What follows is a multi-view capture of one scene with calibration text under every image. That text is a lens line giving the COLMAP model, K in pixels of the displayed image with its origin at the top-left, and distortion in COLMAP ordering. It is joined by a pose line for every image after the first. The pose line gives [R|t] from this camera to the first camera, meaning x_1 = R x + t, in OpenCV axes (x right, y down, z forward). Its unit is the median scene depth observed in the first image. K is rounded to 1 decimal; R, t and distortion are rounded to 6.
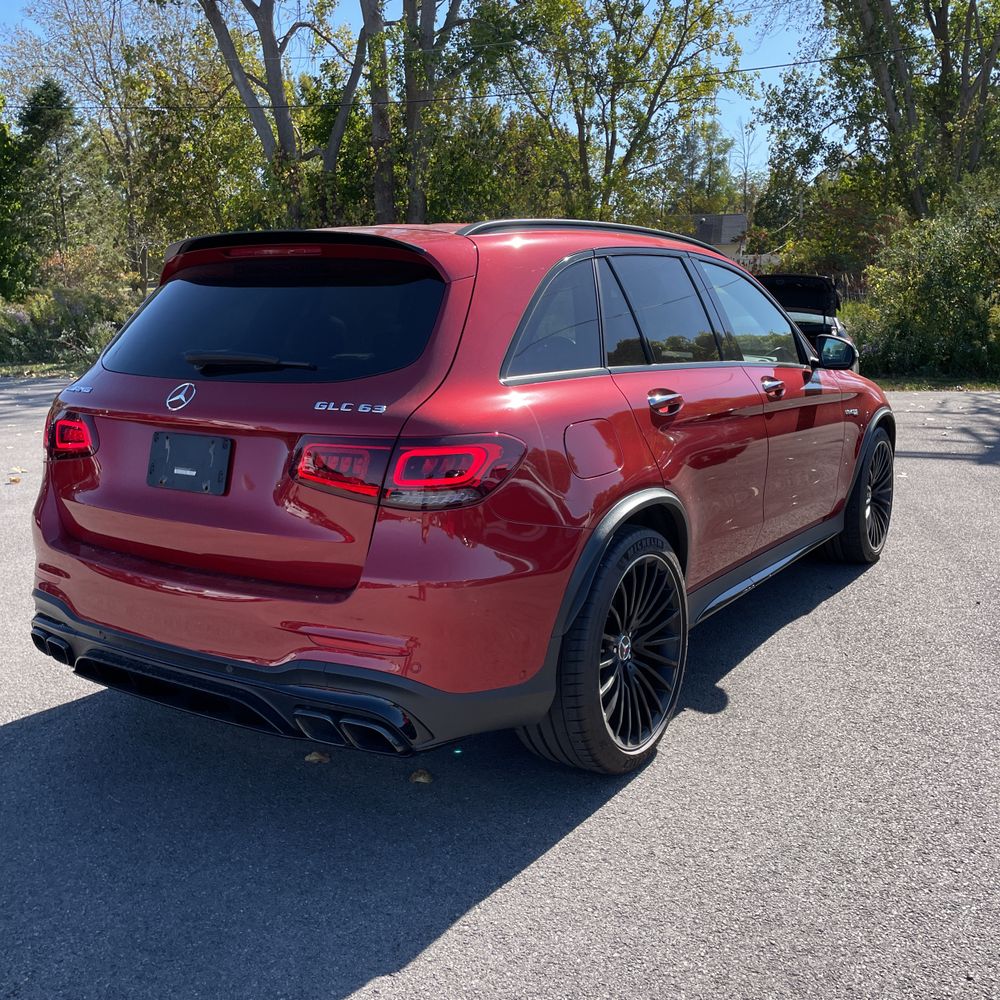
lens RADIAL K [[1017.4, 0, 488.8], [0, 1017.4, 505.0], [0, 0, 1]] dist [0.034240, 0.000000]
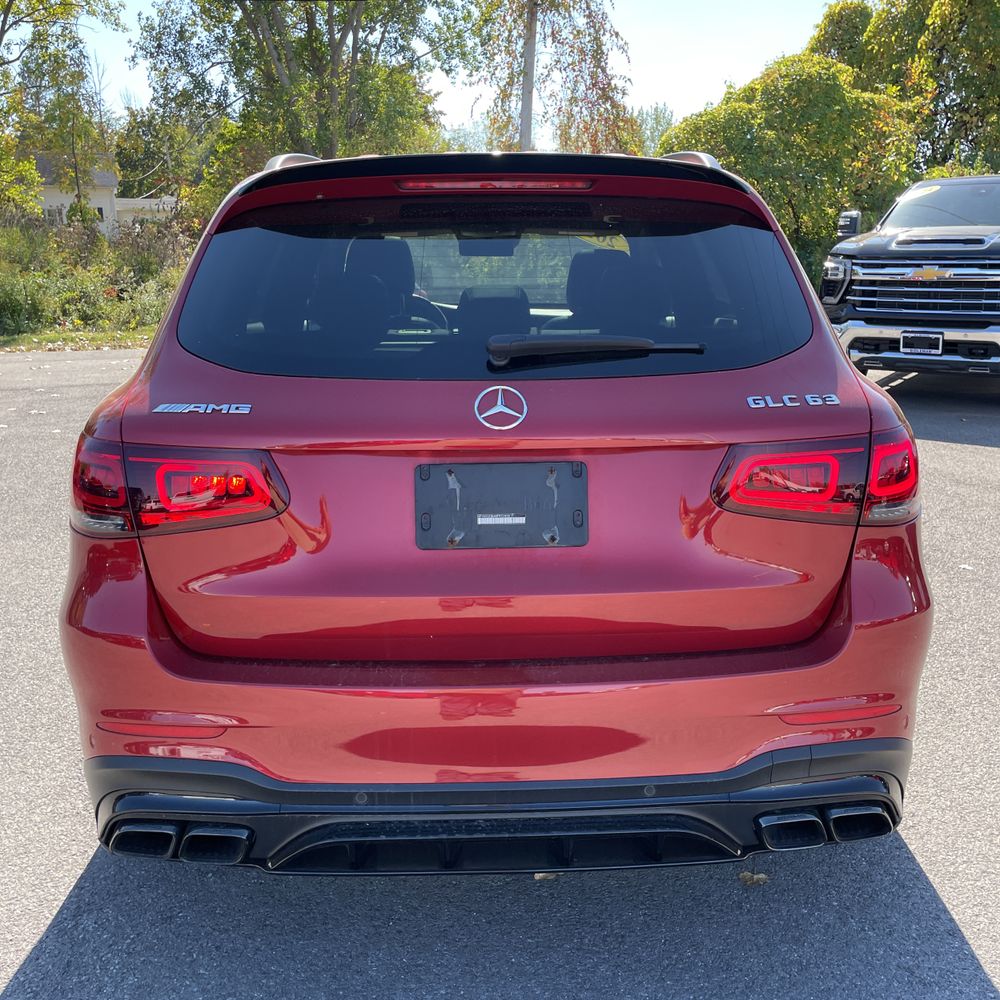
lens RADIAL K [[1017.4, 0, 504.1], [0, 1017.4, 493.9], [0, 0, 1]] dist [0.034240, 0.000000]
pose [[0.820263, -0.137476, 0.555220, -0.643024], [0.115562, 0.990501, 0.074527, -0.095346], [-0.560192, 0.003031, 0.828357, 0.442204]]
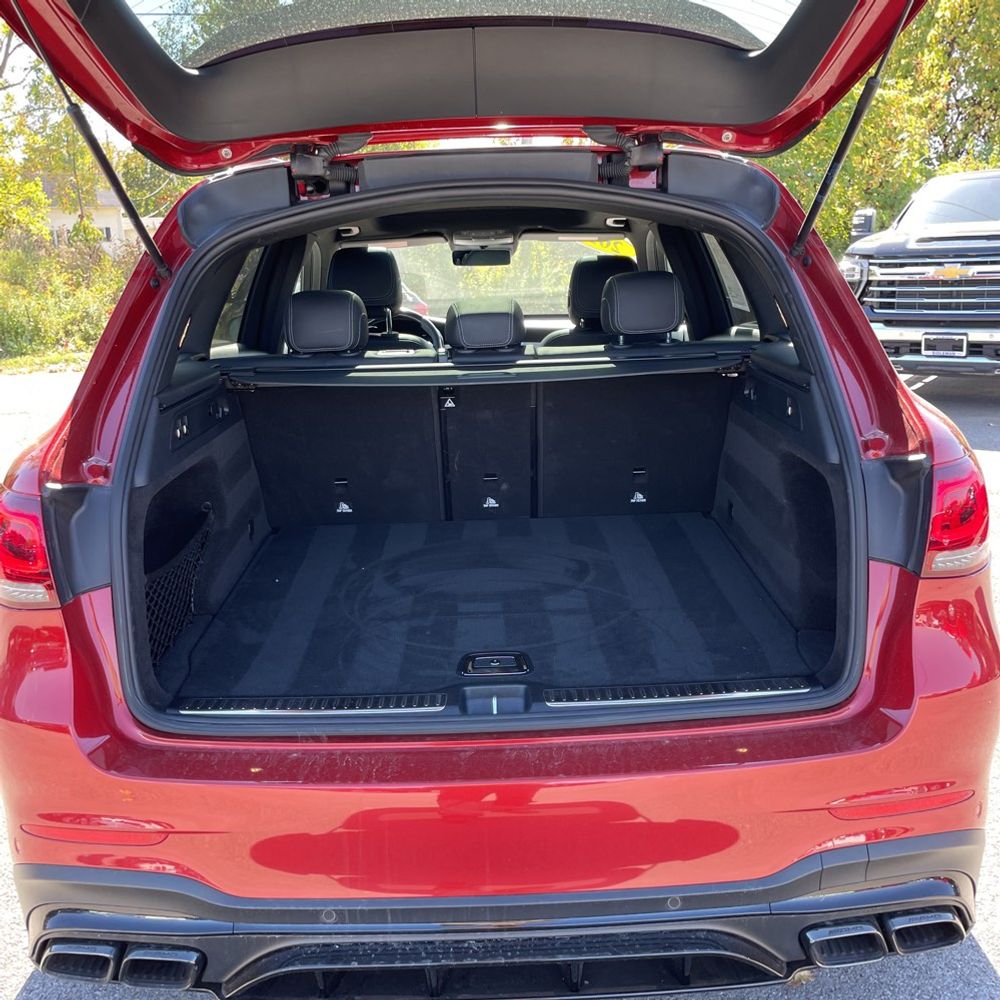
lens RADIAL K [[1017.4, 0, 484.7], [0, 1017.4, 501.6], [0, 0, 1]] dist [0.034240, 0.000000]
pose [[0.833011, -0.152070, 0.531947, -0.572567], [0.136125, 0.988261, 0.069351, -0.110571], [-0.536249, 0.014641, 0.843933, 0.521426]]
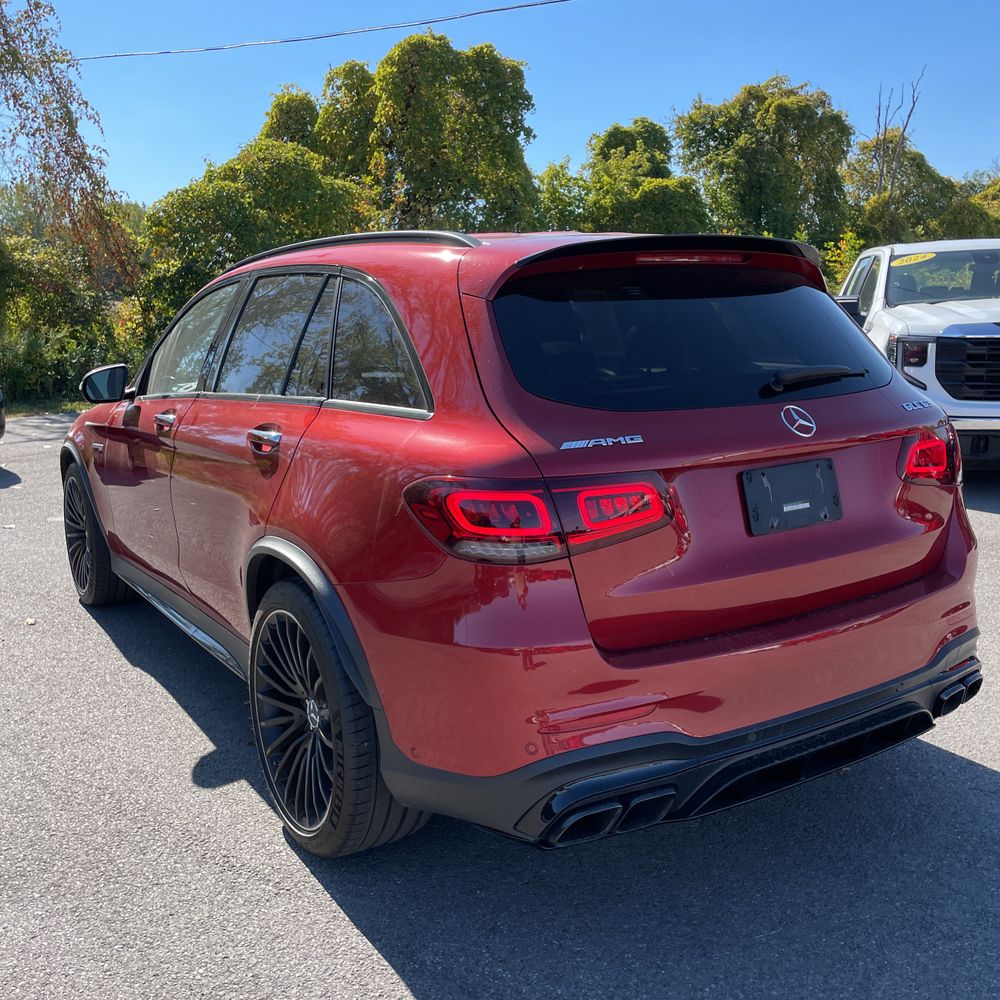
lens RADIAL K [[1017.4, 0, 525.3], [0, 1017.4, 503.0], [0, 0, 1]] dist [0.034240, 0.000000]
pose [[0.408350, -0.176262, 0.895646, -1.149024], [0.201640, 0.974360, 0.099820, -0.165795], [-0.890276, 0.139837, 0.433421, 0.806439]]
